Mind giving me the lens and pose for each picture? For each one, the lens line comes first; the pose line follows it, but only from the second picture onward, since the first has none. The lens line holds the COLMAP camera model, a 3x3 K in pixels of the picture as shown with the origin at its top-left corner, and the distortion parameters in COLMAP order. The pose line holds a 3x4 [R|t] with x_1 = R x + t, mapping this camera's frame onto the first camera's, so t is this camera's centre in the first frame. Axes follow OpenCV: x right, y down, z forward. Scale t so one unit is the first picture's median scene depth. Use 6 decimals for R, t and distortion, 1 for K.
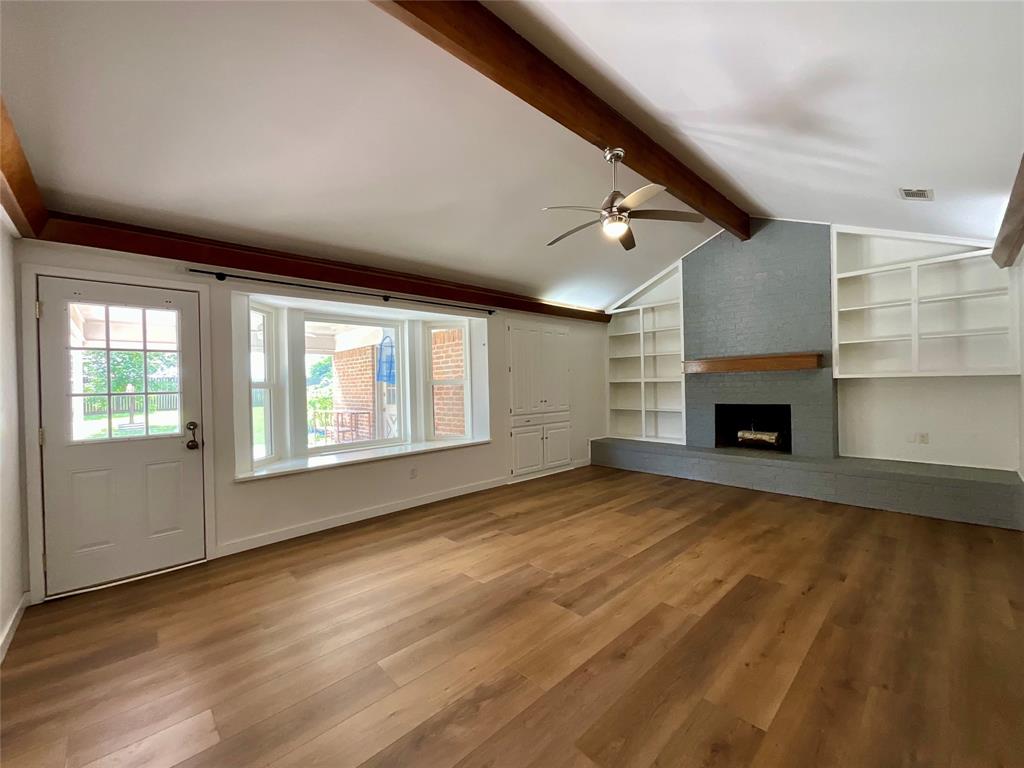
lens RADIAL K [[415.8, 0, 512.0], [0, 415.8, 384.0], [0, 0, 1]] dist [-0.000979, -0.000073]
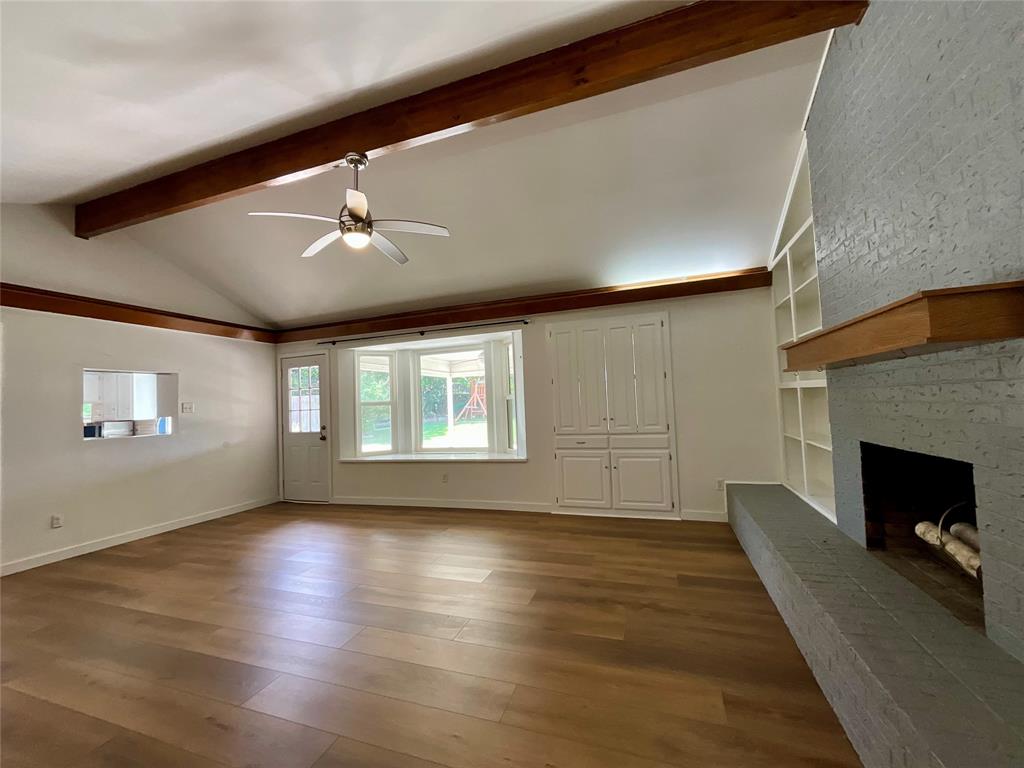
lens RADIAL K [[411.8, 0, 512.0], [0, 411.8, 384.0], [0, 0, 1]] dist [0.002546, 0.000156]
pose [[0.462628, -0.037755, -0.885748, 0.948540], [0.034047, 0.999112, -0.024804, -0.014332], [0.885898, -0.018682, 0.463503, 0.690889]]
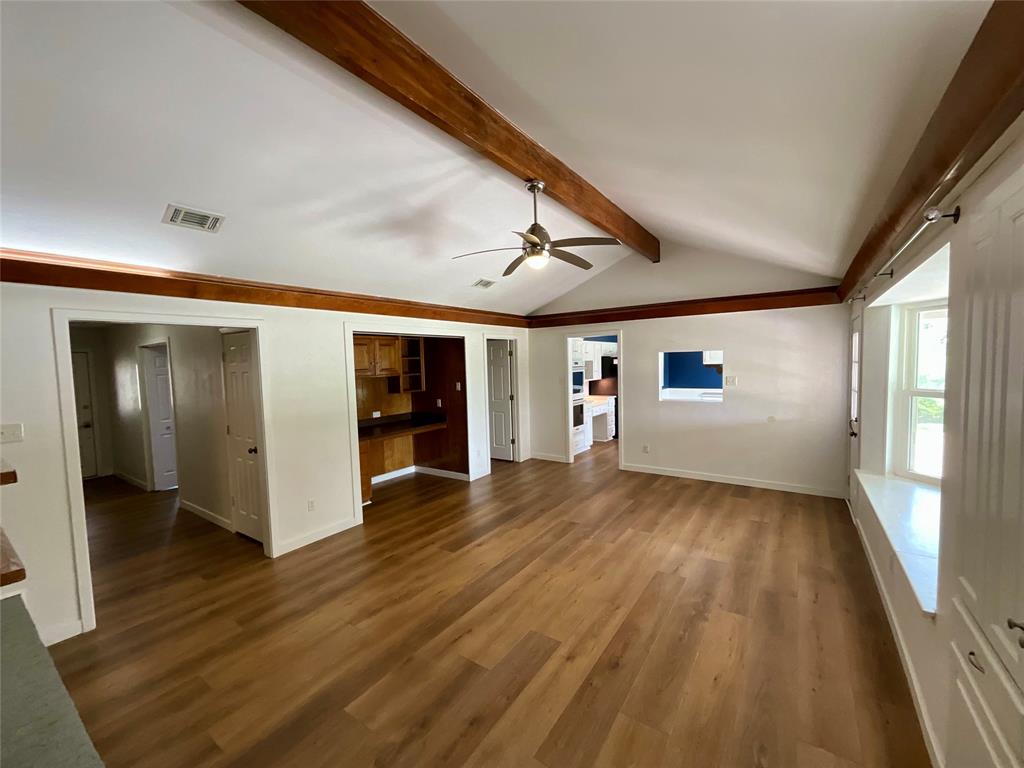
lens RADIAL K [[415.8, 0, 512.0], [0, 415.8, 384.0], [0, 0, 1]] dist [-0.000979, -0.000073]
pose [[-0.976647, 0.061000, -0.206009, 0.420452], [0.050796, 0.997223, 0.054470, -0.103722], [0.208759, 0.042734, -0.977033, 1.566222]]
